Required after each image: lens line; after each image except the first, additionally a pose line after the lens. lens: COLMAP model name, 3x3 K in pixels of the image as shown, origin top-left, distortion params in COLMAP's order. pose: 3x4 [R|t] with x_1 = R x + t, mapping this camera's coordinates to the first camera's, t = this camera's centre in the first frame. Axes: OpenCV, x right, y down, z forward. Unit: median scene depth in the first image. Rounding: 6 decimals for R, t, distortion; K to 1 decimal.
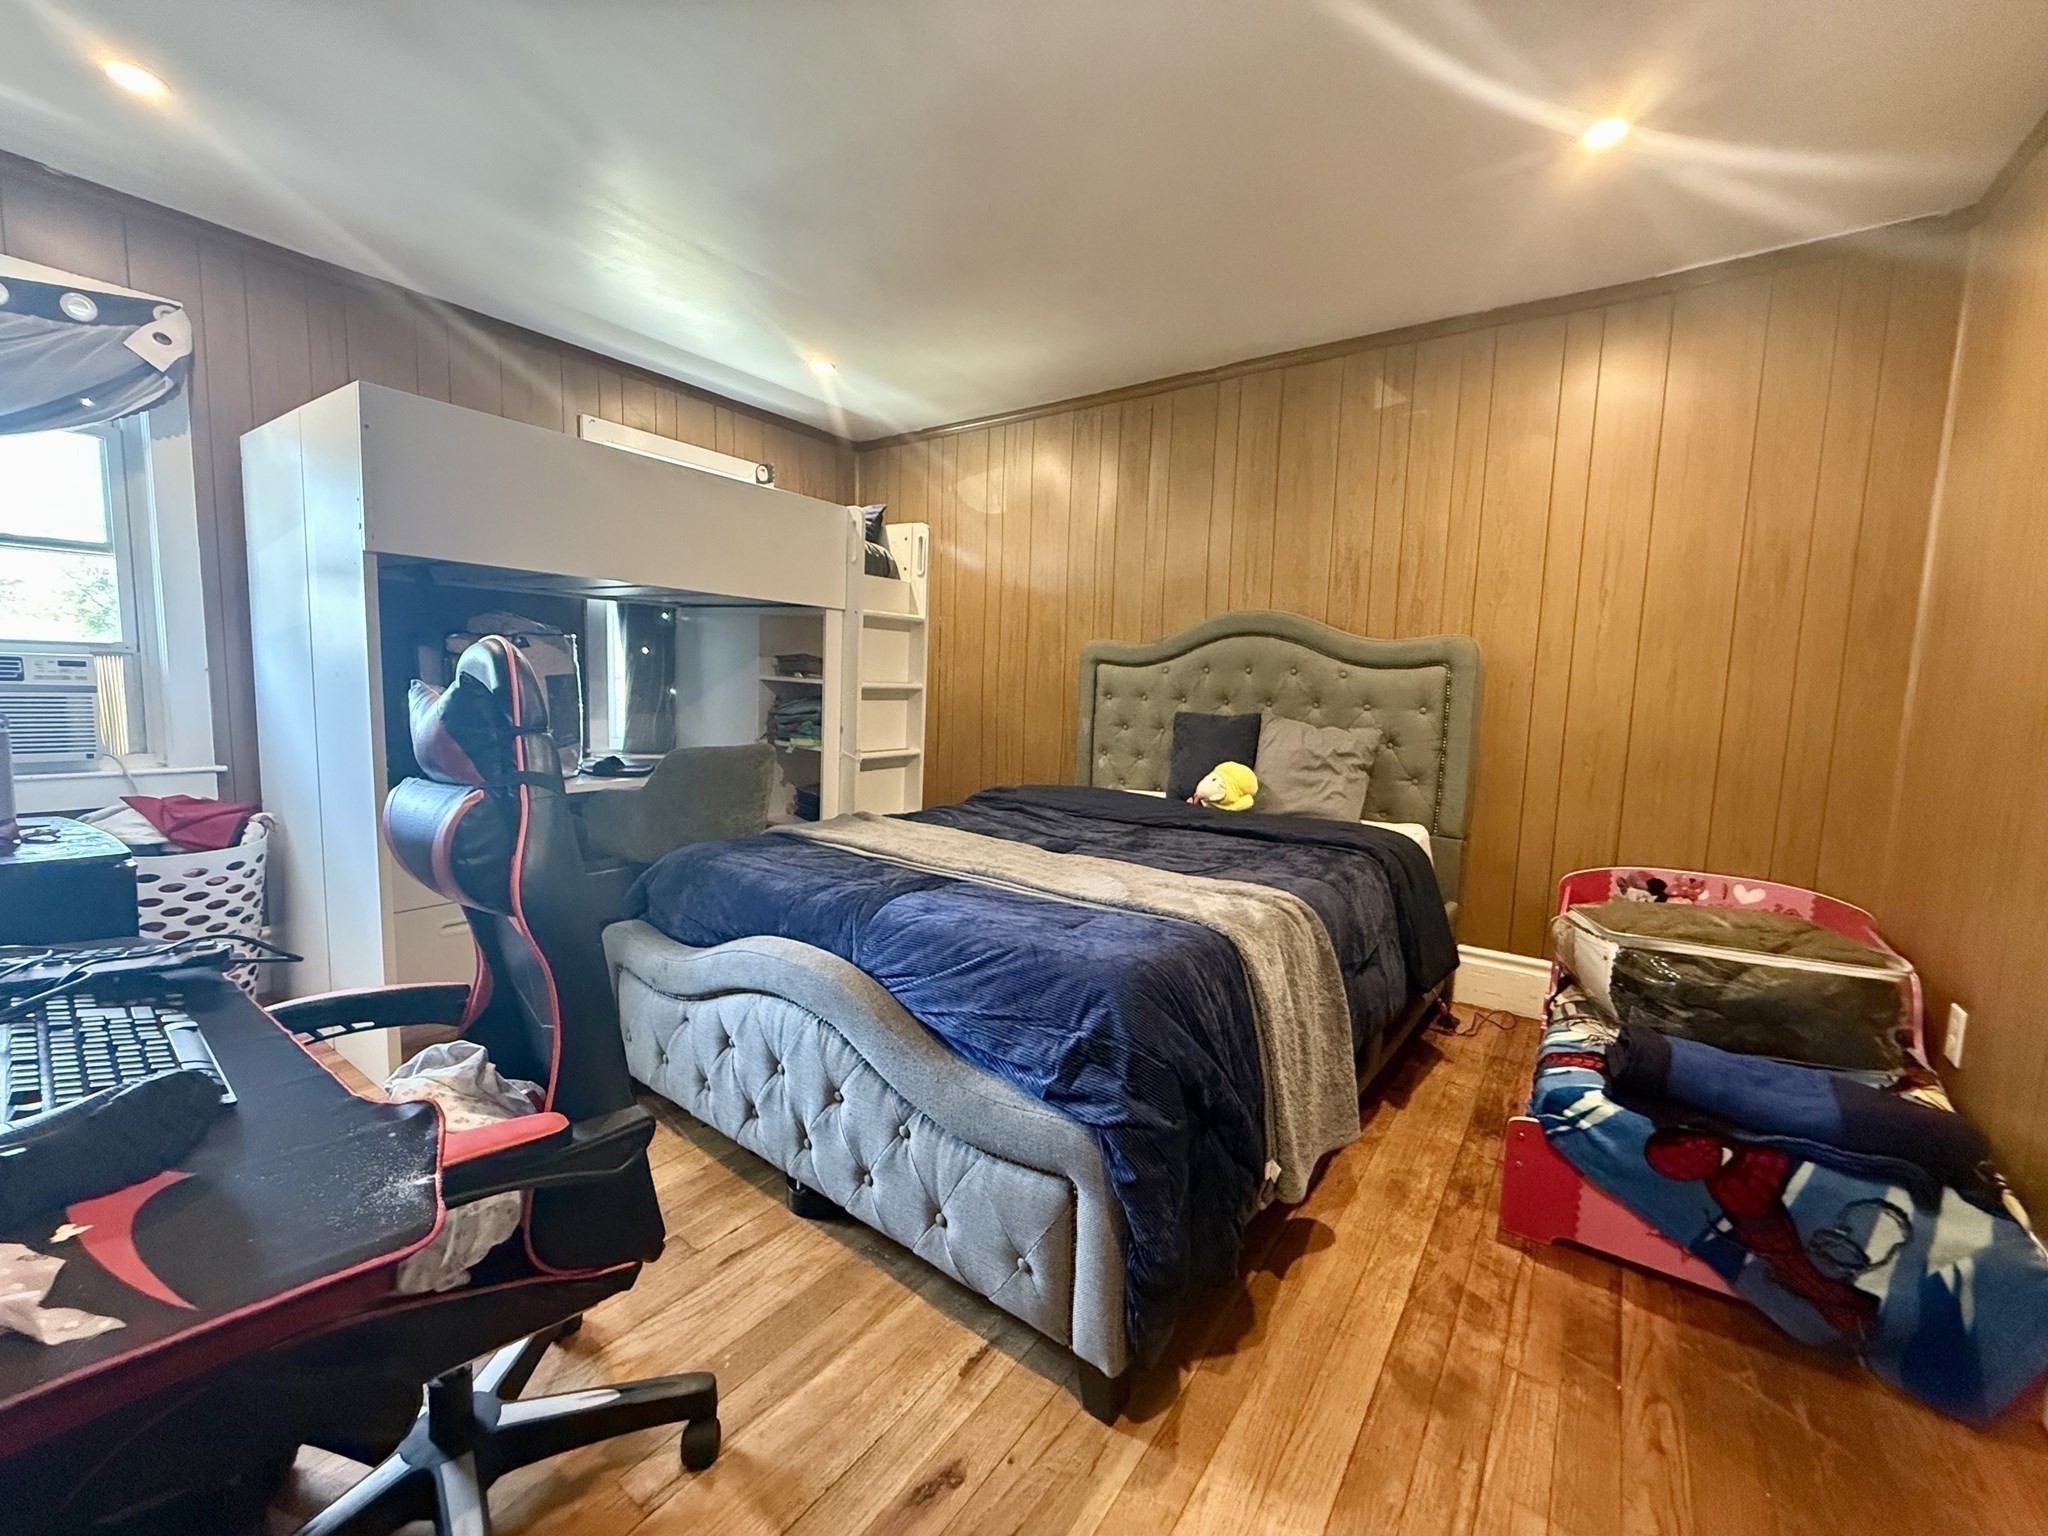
lens RADIAL K [[816.1, 0, 1024.0], [0, 816.1, 768.0], [0, 0, 1]] dist [0.014796, 0.000061]
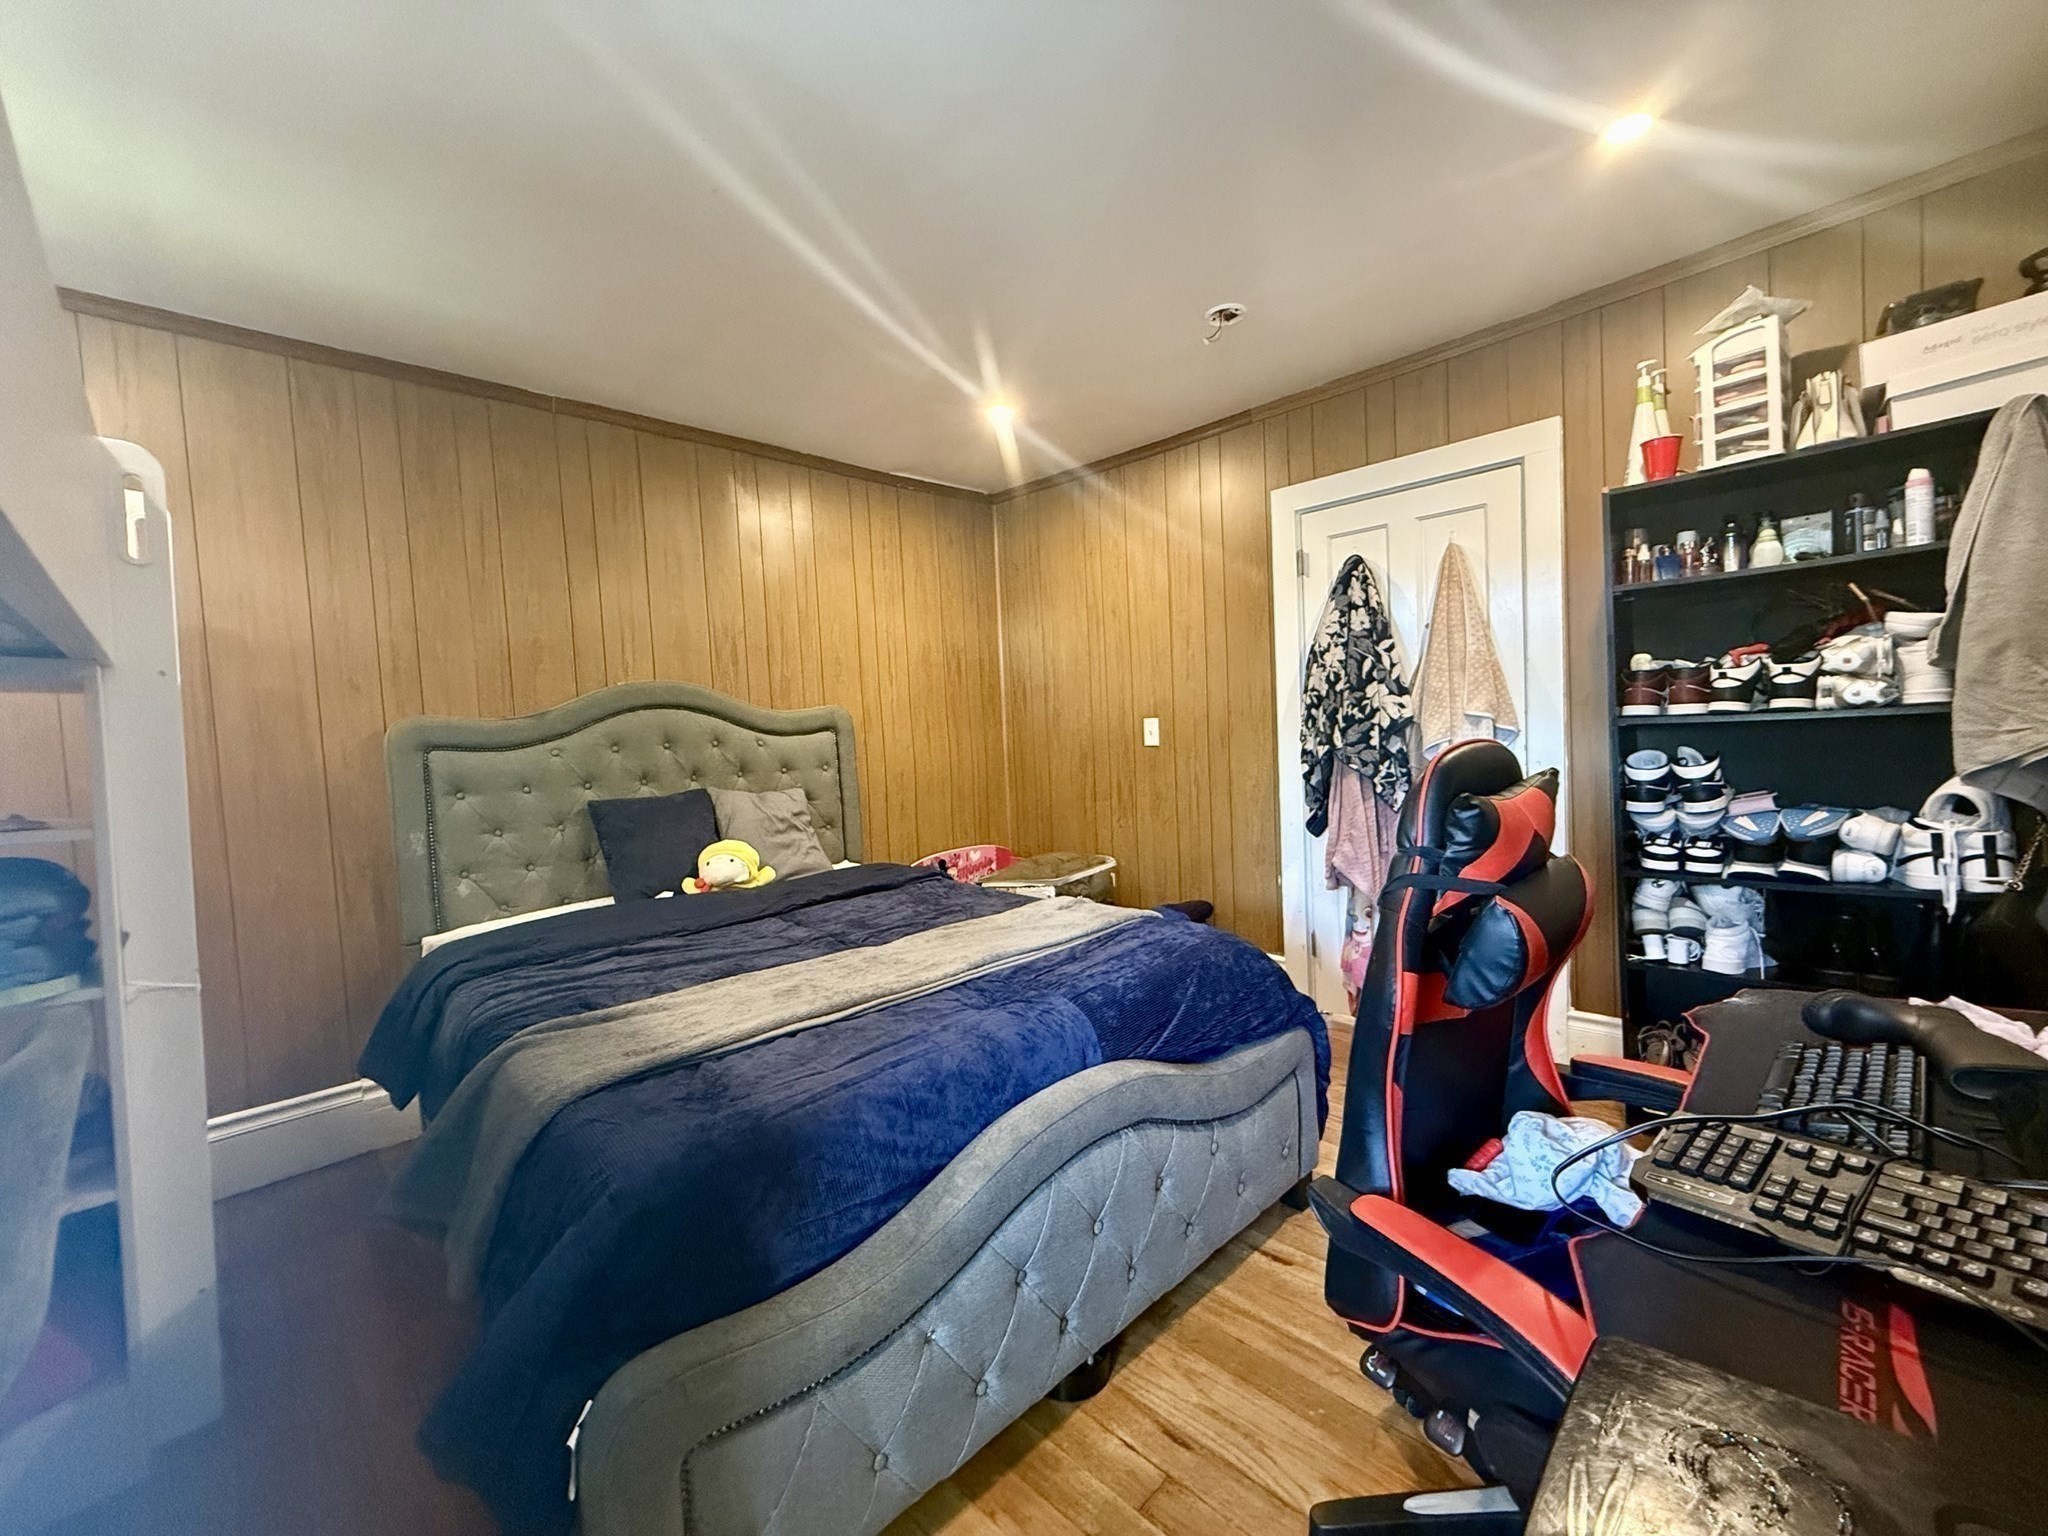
lens RADIAL K [[816.4, 0, 1024.0], [0, 816.4, 768.0], [0, 0, 1]] dist [-0.001665, -0.000083]
pose [[0.152631, -0.088675, 0.984297, -0.617205], [0.155702, 0.985686, 0.064656, -0.096726], [-0.975941, 0.143388, 0.164253, 0.485783]]
